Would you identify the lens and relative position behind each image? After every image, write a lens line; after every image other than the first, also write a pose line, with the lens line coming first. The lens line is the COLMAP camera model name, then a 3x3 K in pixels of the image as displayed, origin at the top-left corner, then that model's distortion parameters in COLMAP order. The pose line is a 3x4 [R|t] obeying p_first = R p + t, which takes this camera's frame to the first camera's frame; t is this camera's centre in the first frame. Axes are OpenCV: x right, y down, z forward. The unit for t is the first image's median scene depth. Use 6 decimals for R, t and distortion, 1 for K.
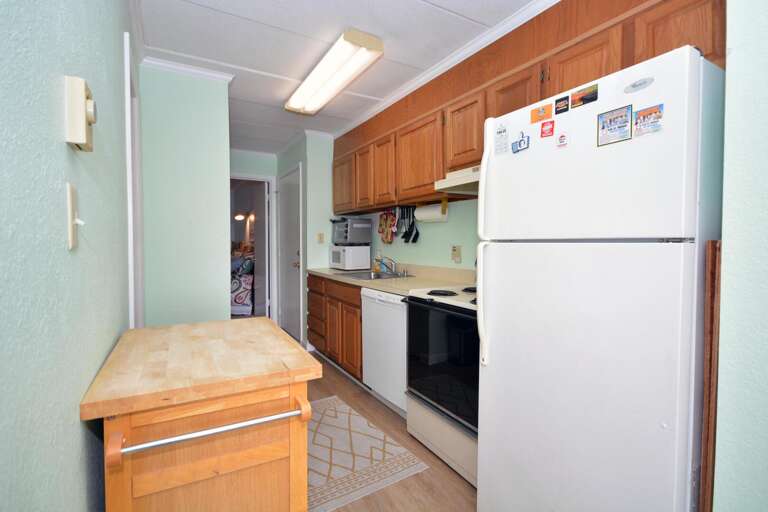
lens RADIAL K [[377.3, 0, 384.0], [0, 377.3, 256.0], [0, 0, 1]] dist [0.000035, 0.000003]
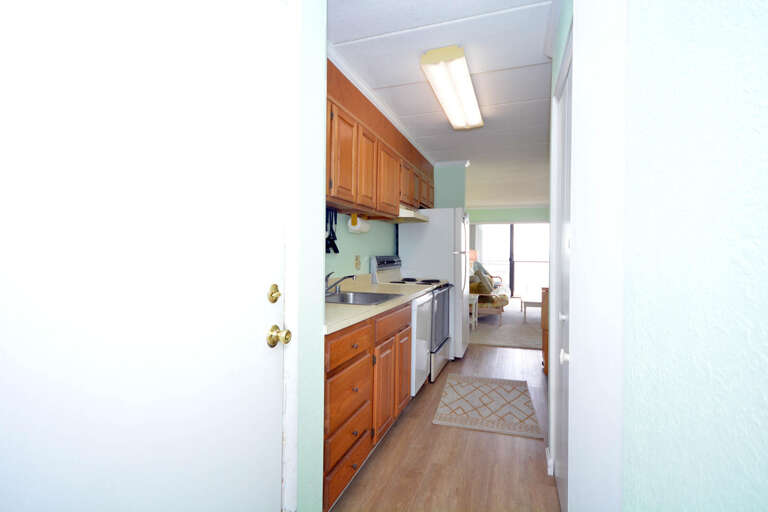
lens RADIAL K [[377.3, 0, 384.0], [0, 377.3, 256.0], [0, 0, 1]] dist [0.000035, 0.000003]
pose [[-0.658322, -0.009683, 0.752674, -0.752706], [0.021196, 0.999282, 0.031395, -0.061966], [-0.752438, 0.036622, -0.657644, 1.728073]]
